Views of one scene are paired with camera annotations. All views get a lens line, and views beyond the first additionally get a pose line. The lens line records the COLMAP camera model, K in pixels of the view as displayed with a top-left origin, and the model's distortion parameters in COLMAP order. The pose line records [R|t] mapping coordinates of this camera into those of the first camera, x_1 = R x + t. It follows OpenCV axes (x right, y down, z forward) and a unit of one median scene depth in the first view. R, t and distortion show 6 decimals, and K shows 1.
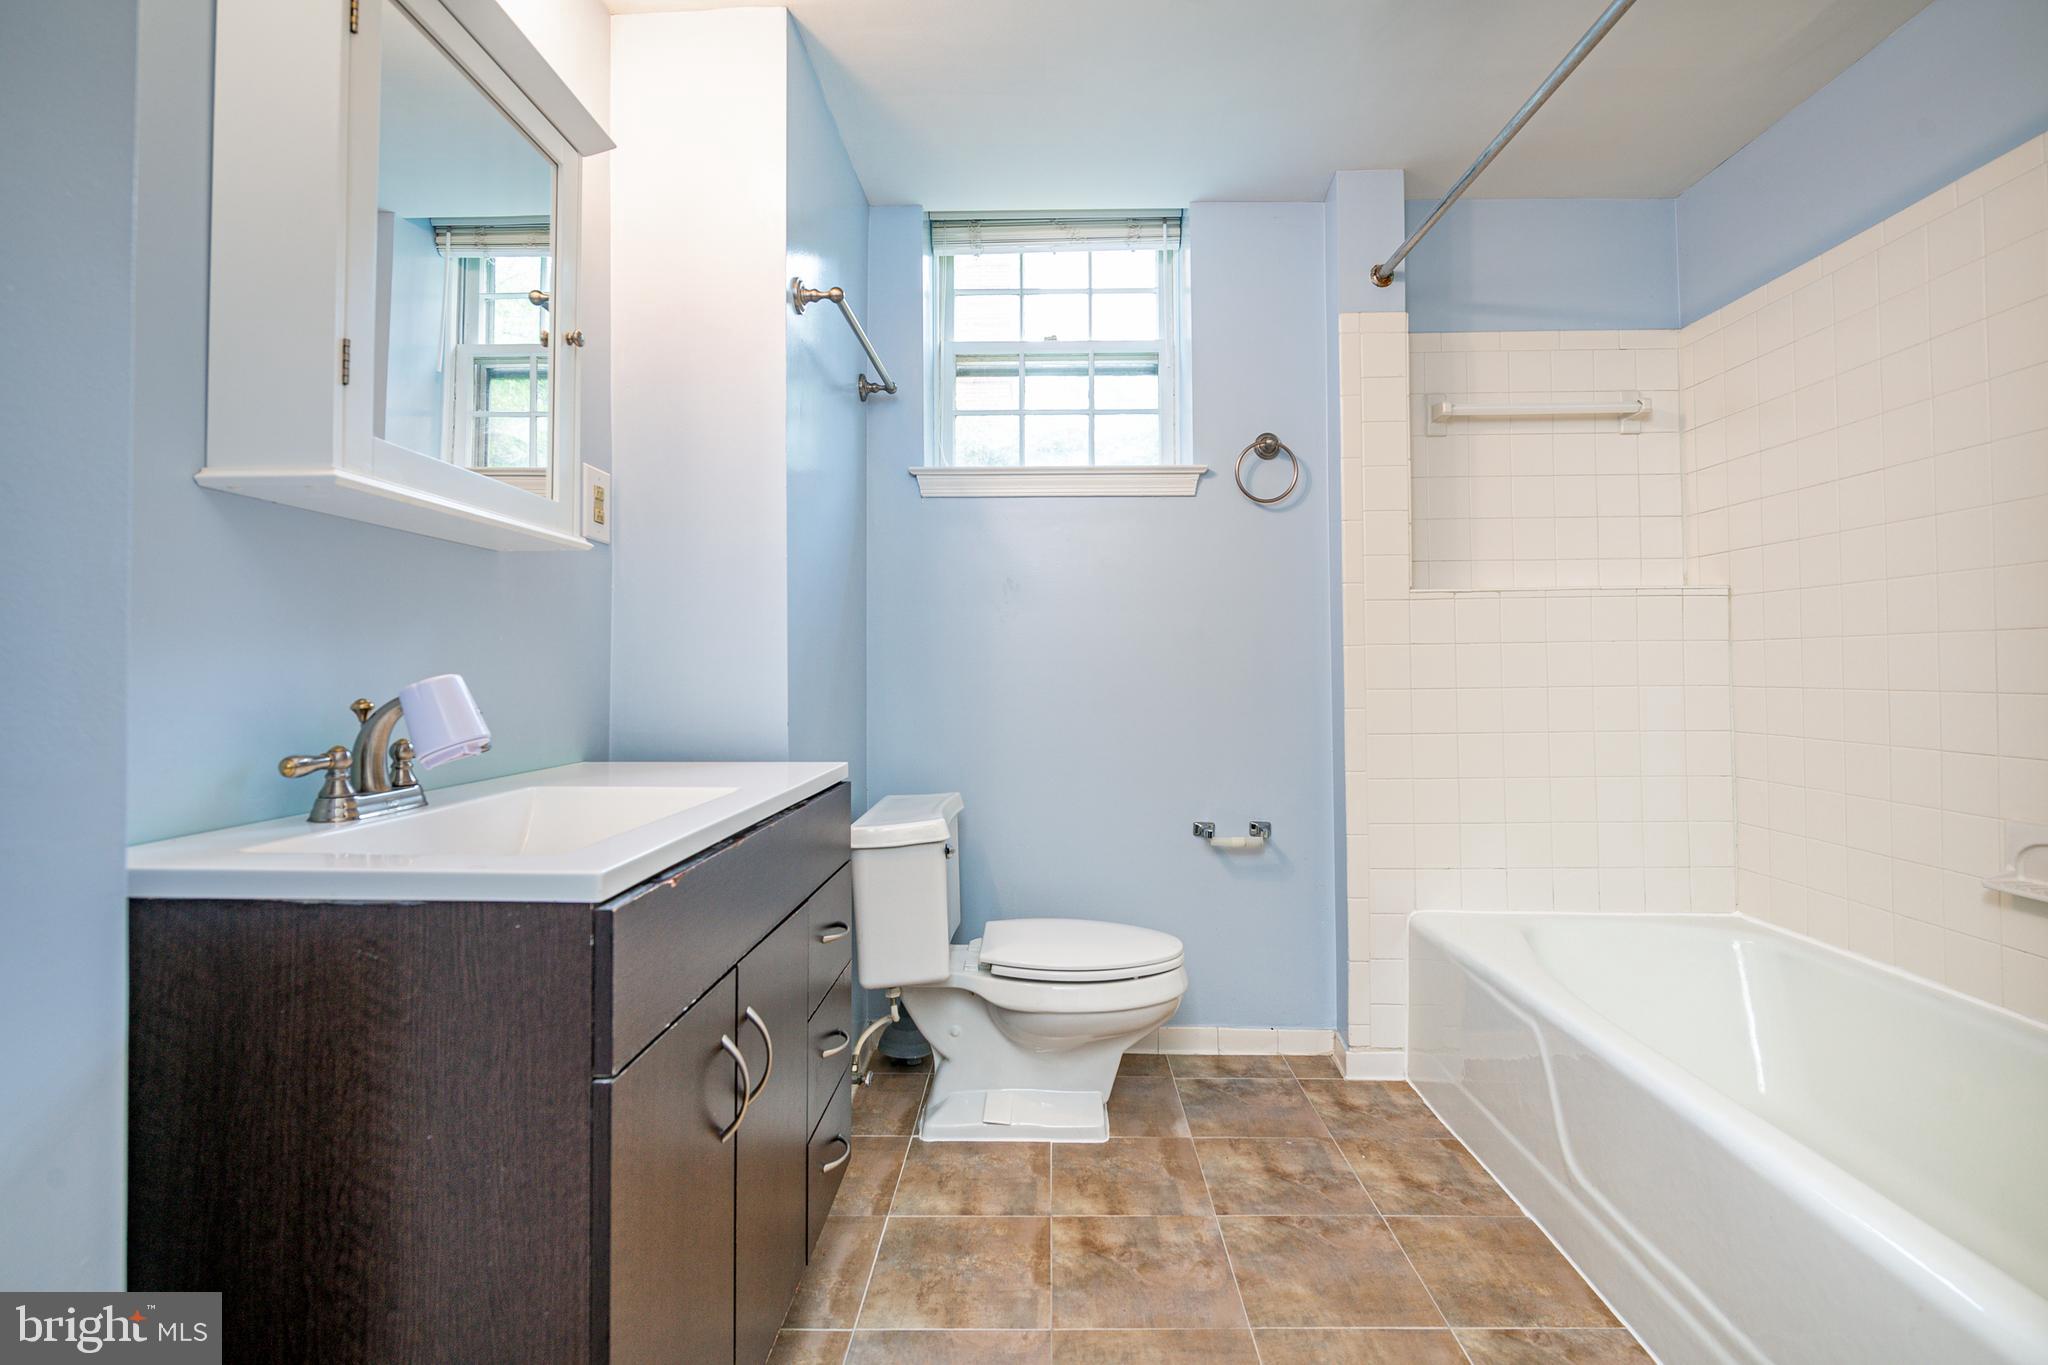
lens RADIAL K [[950.0, 0, 1027.9], [0, 950.0, 648.6], [0, 0, 1]] dist [0.000323, -0.000409]
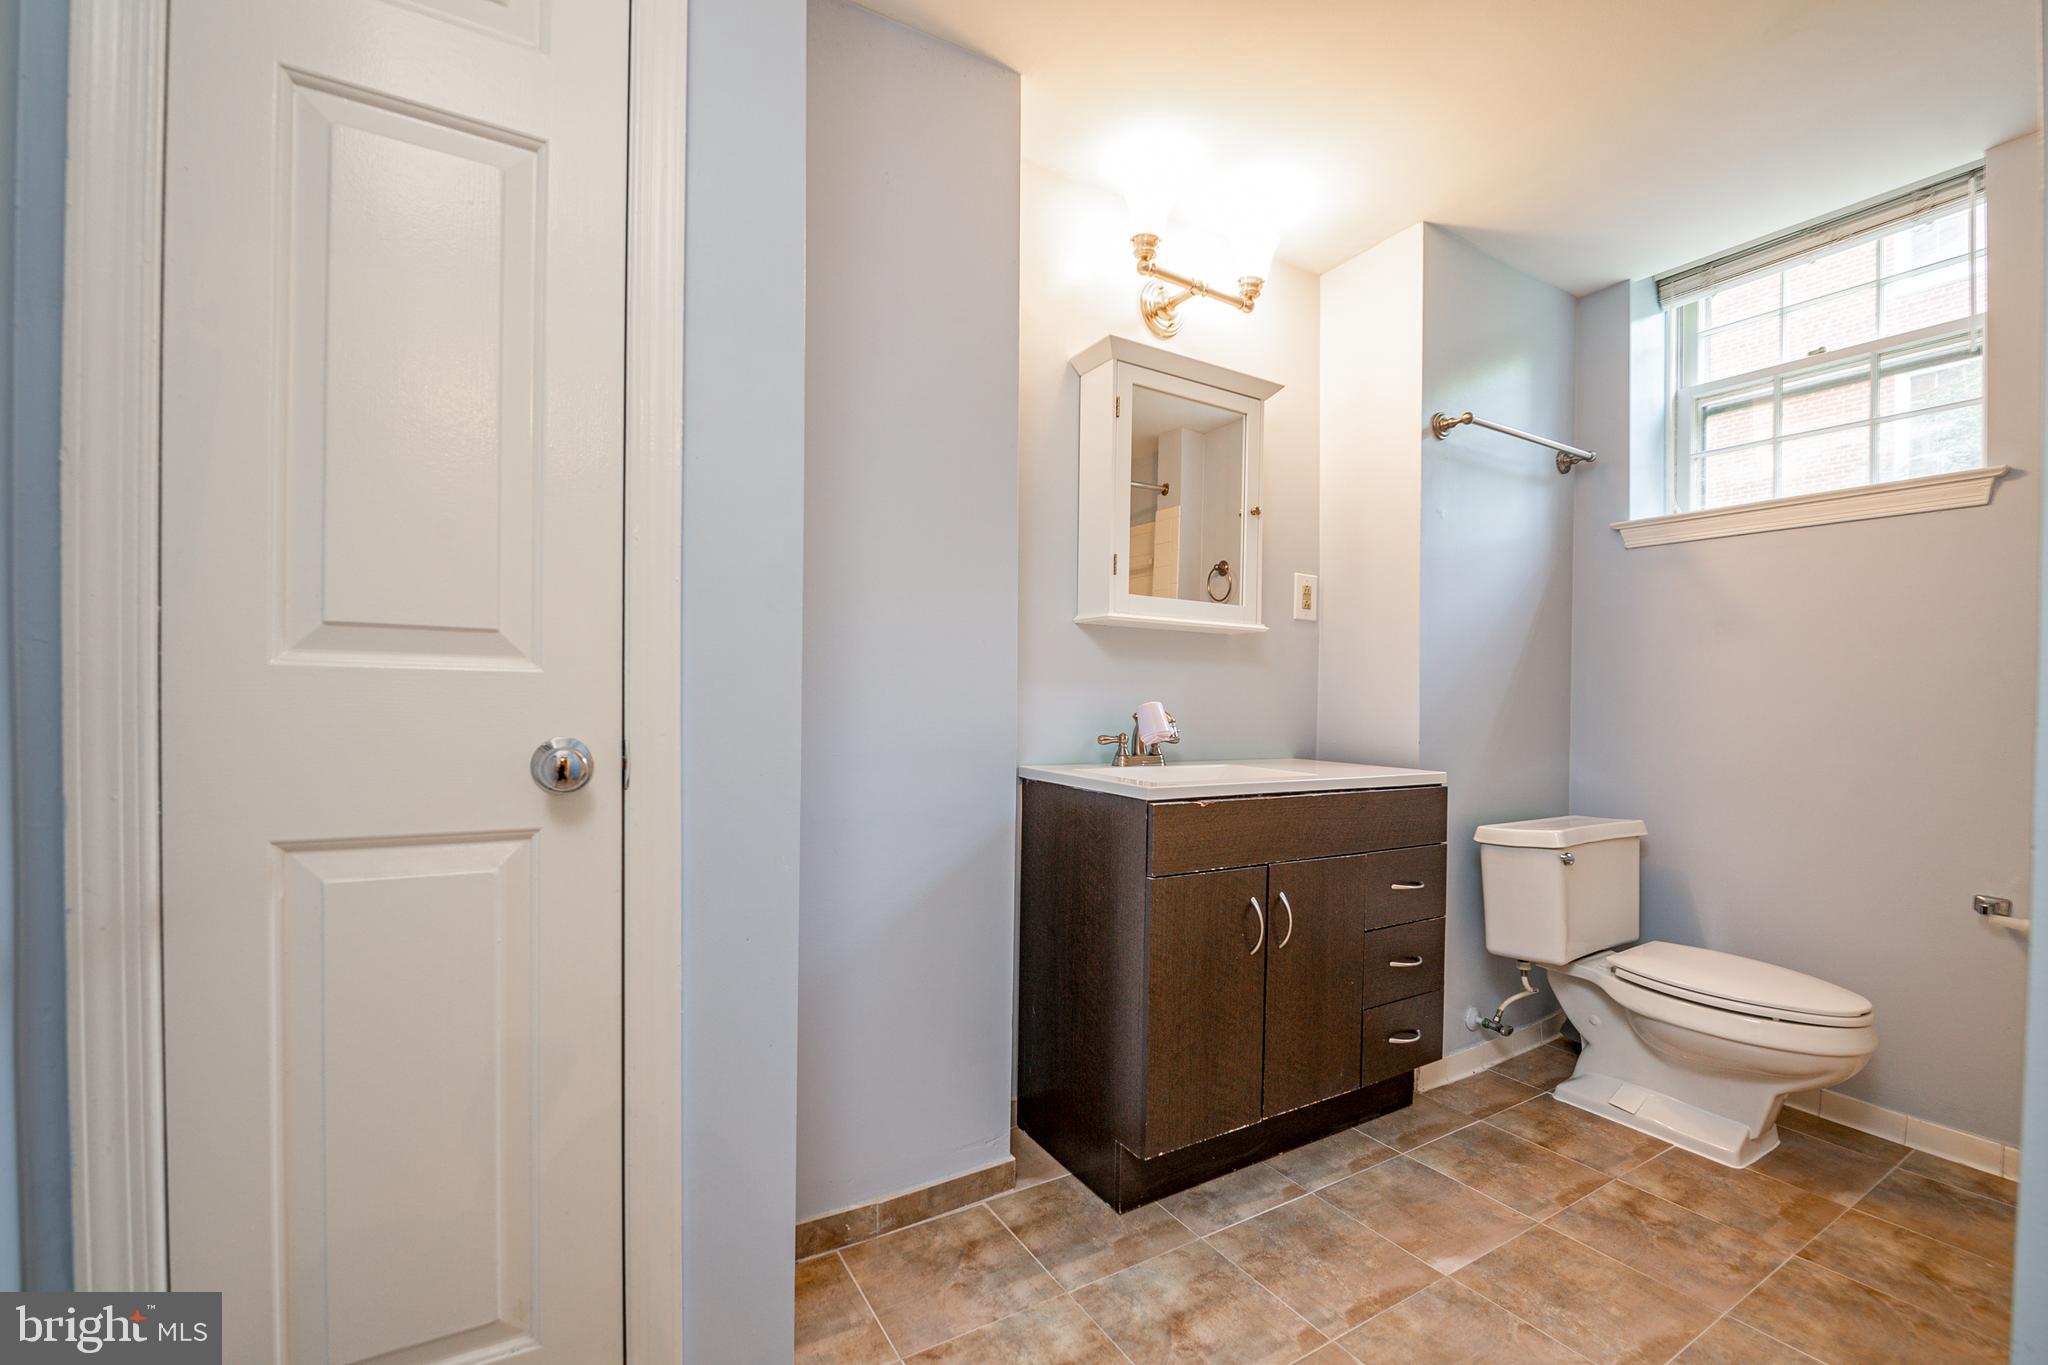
lens RADIAL K [[849.5, 0, 1024.4], [0, 849.5, 694.9], [0, 0, 1]] dist [-0.000313, -0.000233]
pose [[0.533424, 0.006952, -0.845819, 0.448223], [0.001792, 0.999955, 0.009348, -0.002650], [0.845846, -0.006502, 0.533387, -0.138003]]
